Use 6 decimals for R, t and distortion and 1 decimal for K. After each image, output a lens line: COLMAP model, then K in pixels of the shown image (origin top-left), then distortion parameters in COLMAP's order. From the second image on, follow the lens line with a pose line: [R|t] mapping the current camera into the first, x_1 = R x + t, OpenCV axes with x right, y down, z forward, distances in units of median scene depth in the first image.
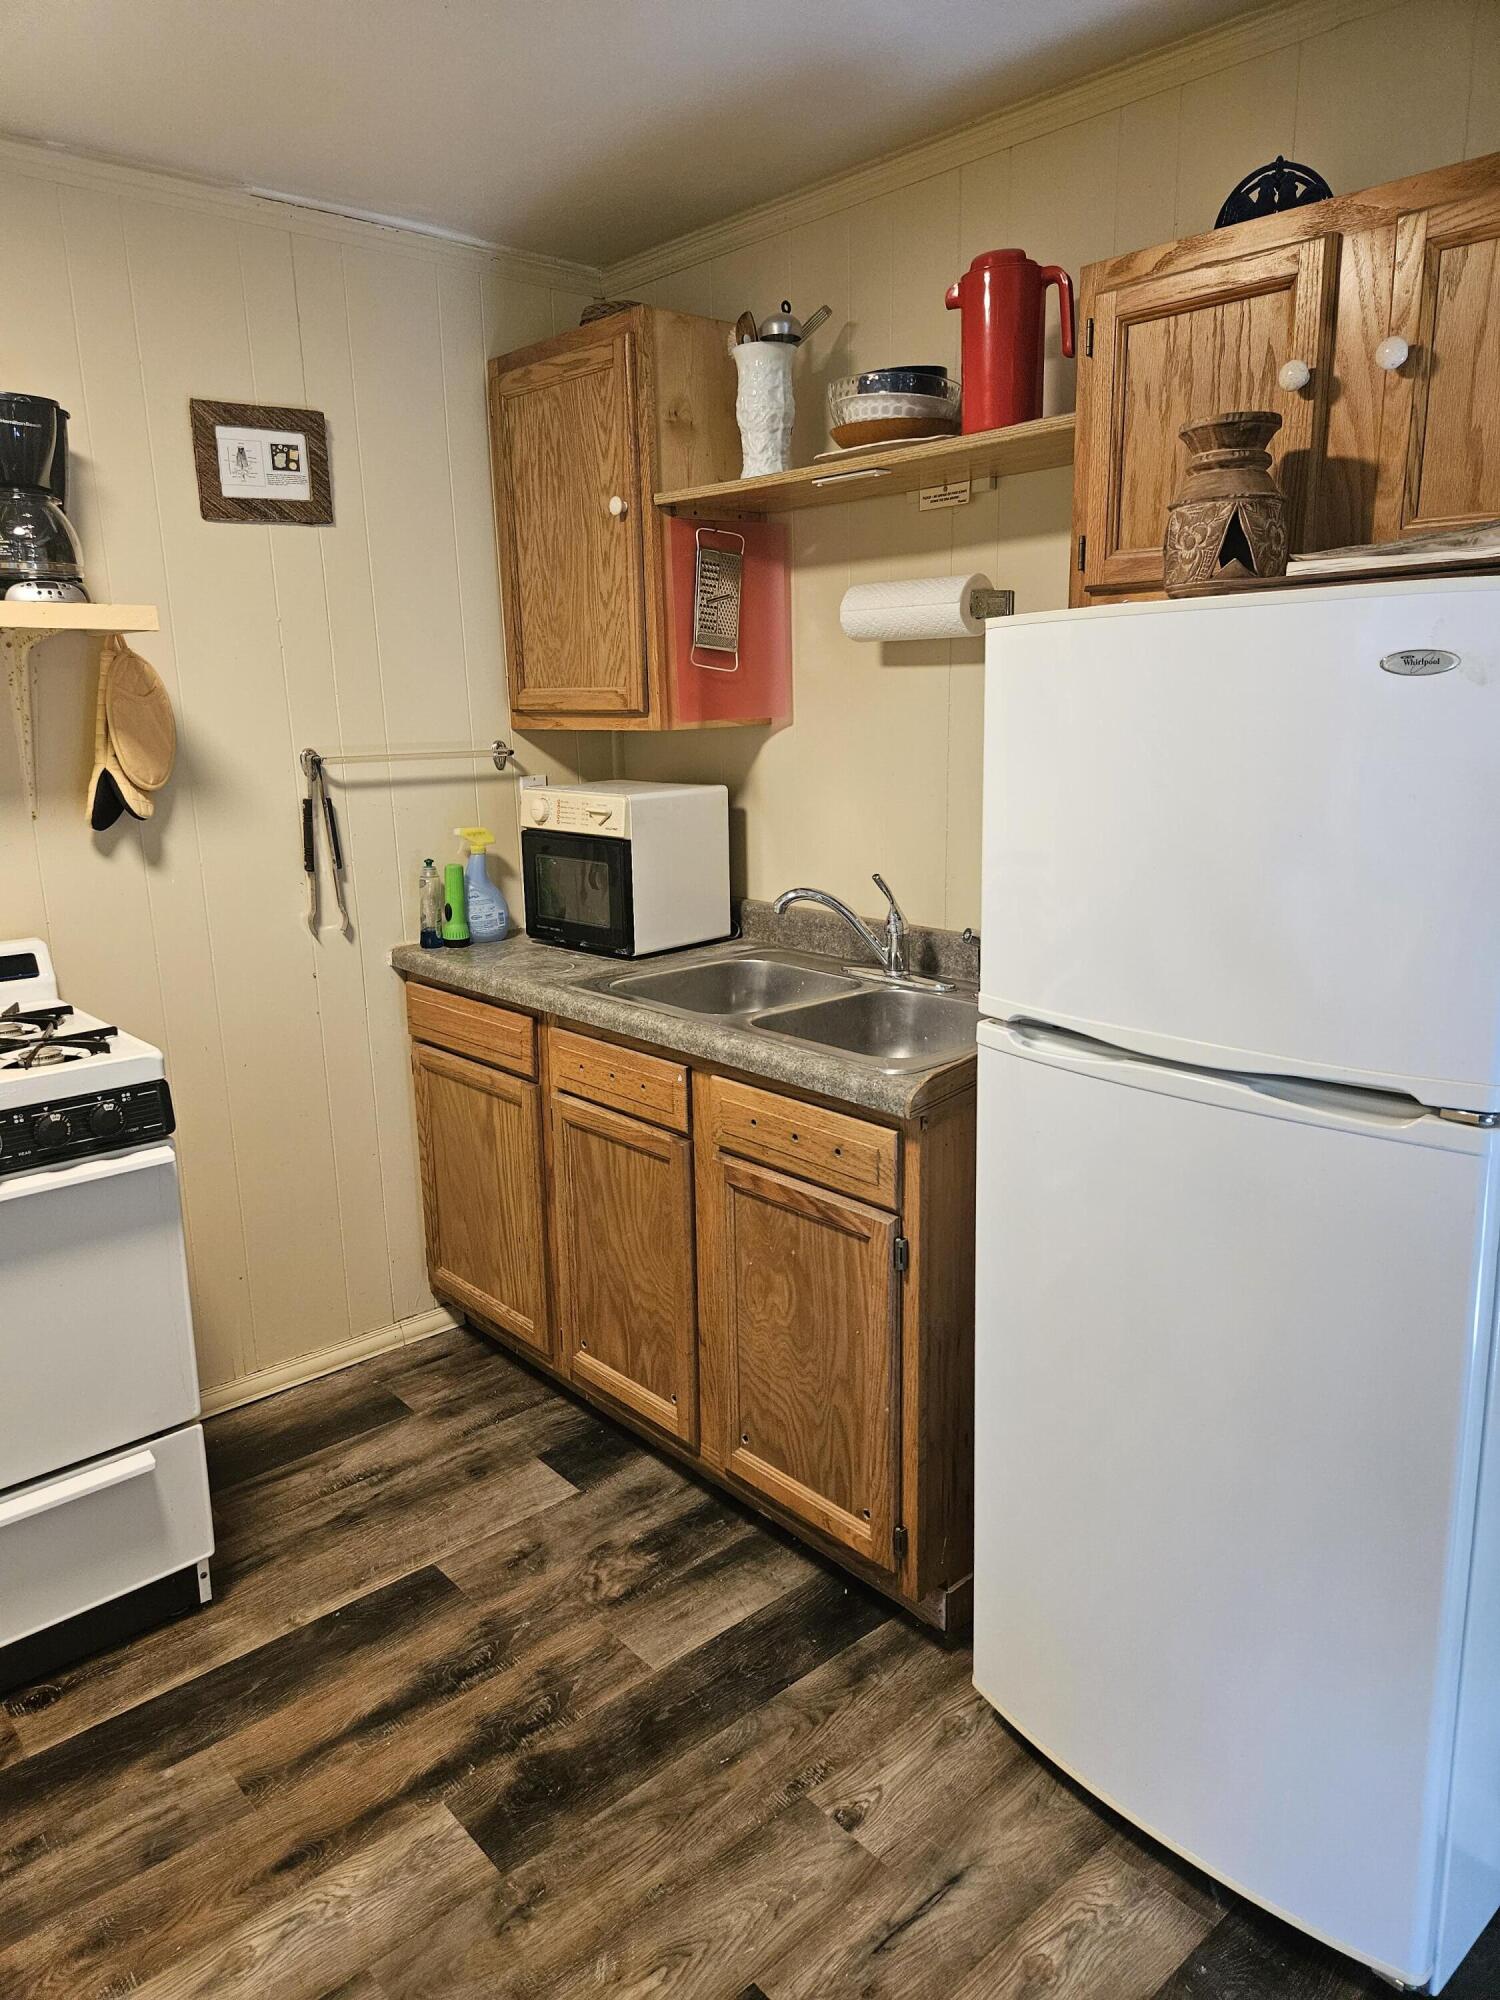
lens RADIAL K [[1351.1, 0, 707.9], [0, 1351.1, 1003.5], [0, 0, 1]] dist [0.062518, -0.047172]
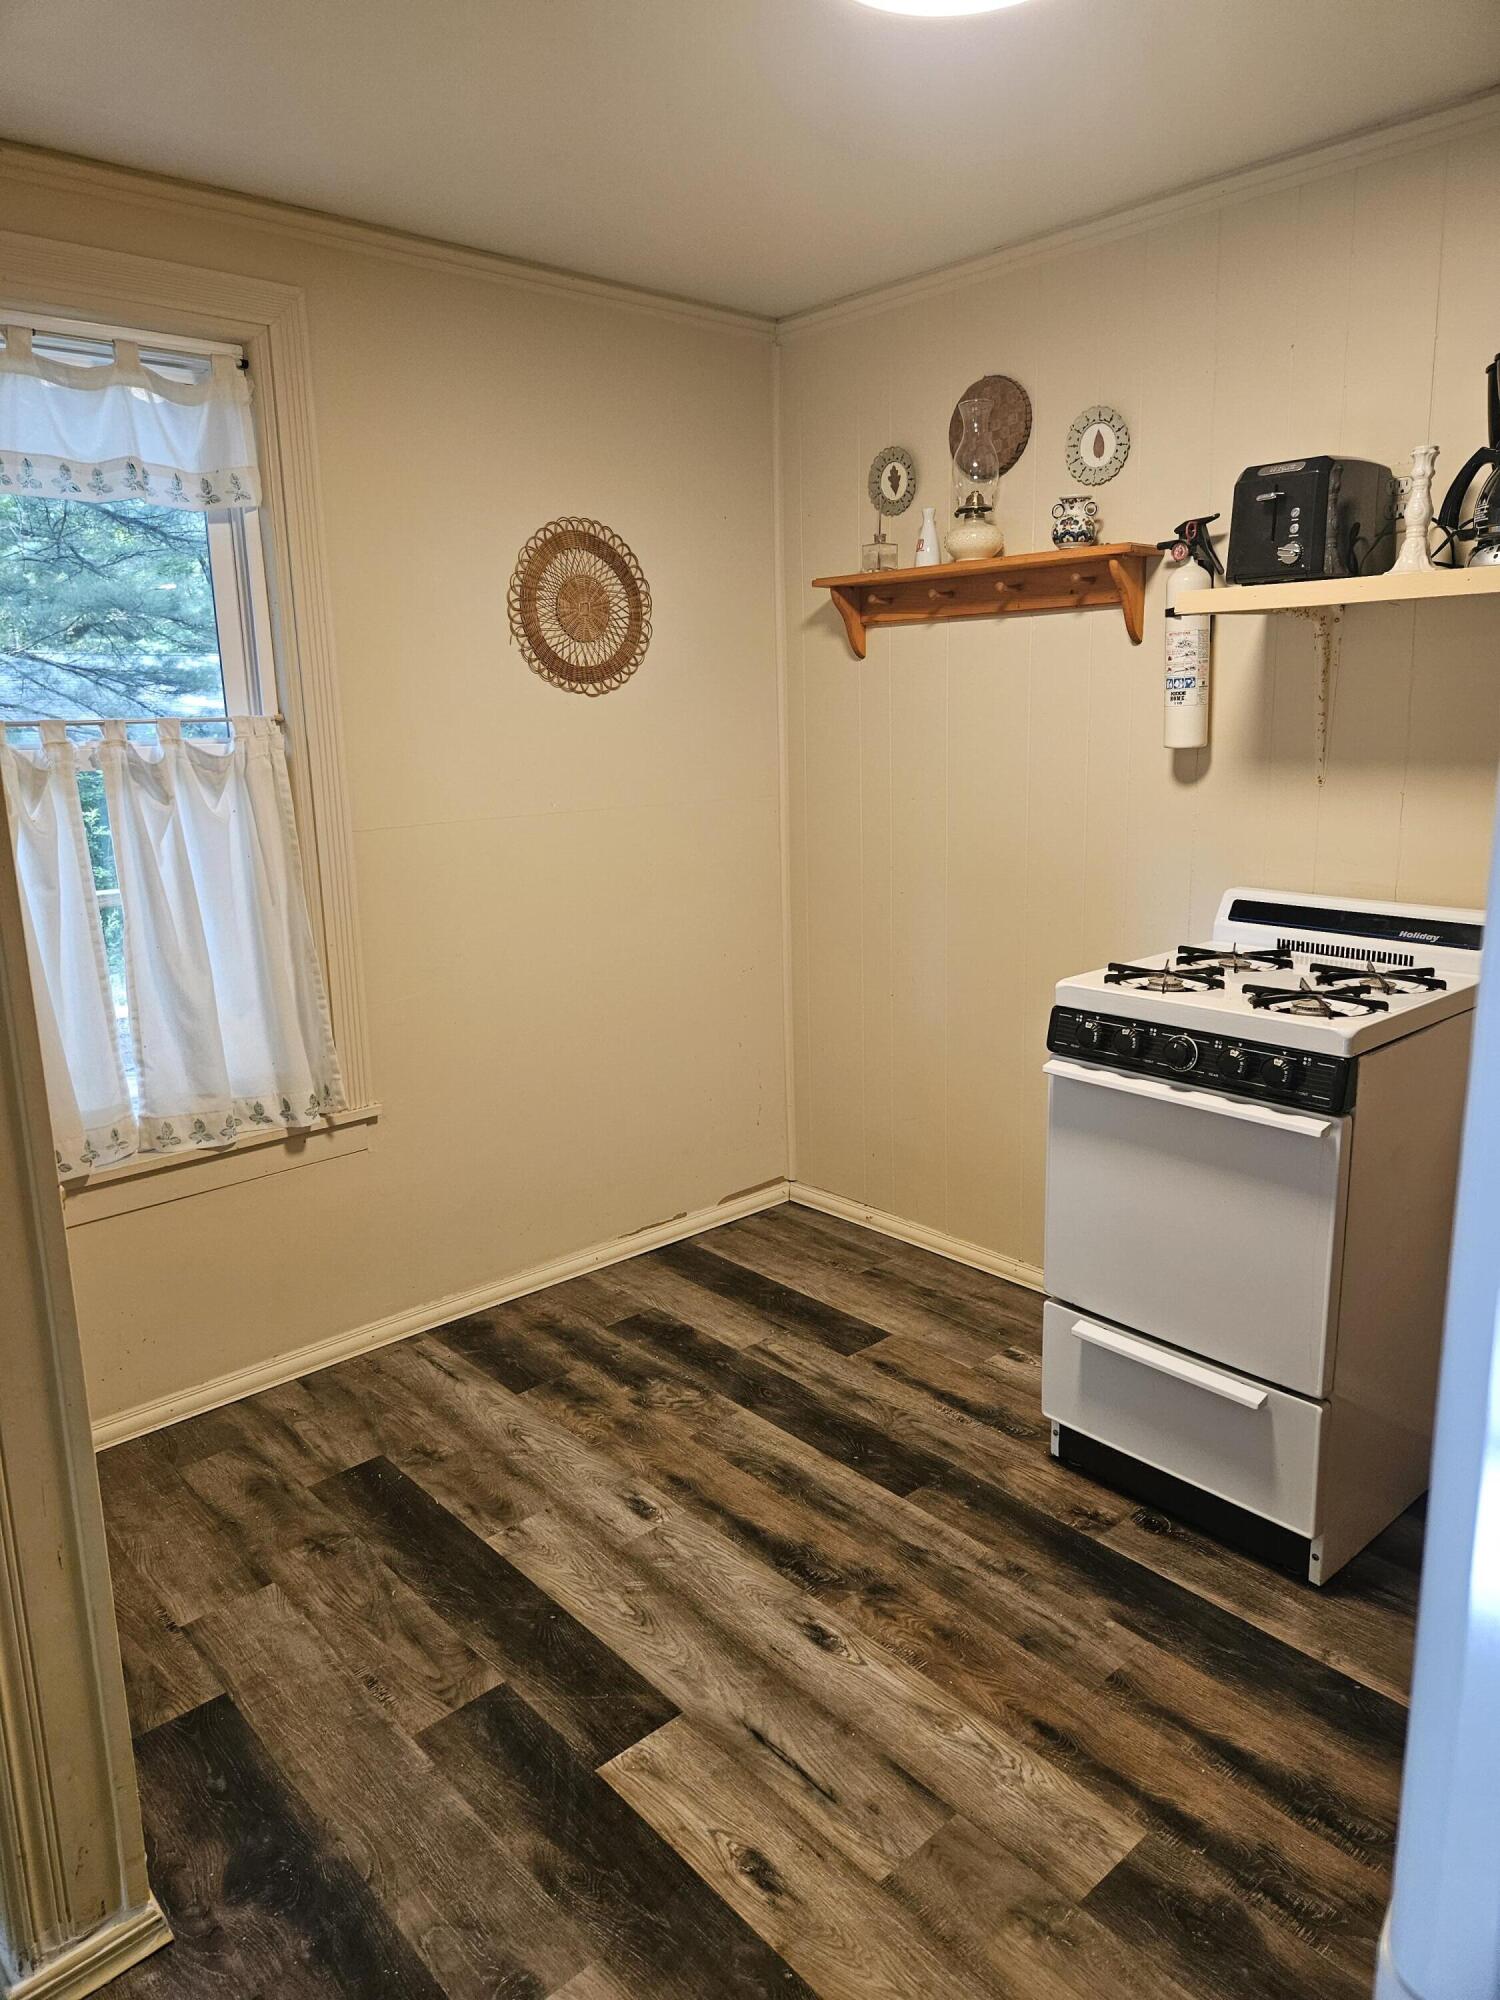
lens RADIAL K [[1324.5, 0, 744.5], [0, 1324.5, 1002.7], [0, 0, 1]] dist [0.067212, -0.050817]
pose [[0.027704, 0.252139, -0.967294, 0.561759], [-0.210740, 0.947390, 0.240915, -0.135439], [0.977149, 0.197174, 0.079382, 0.530729]]
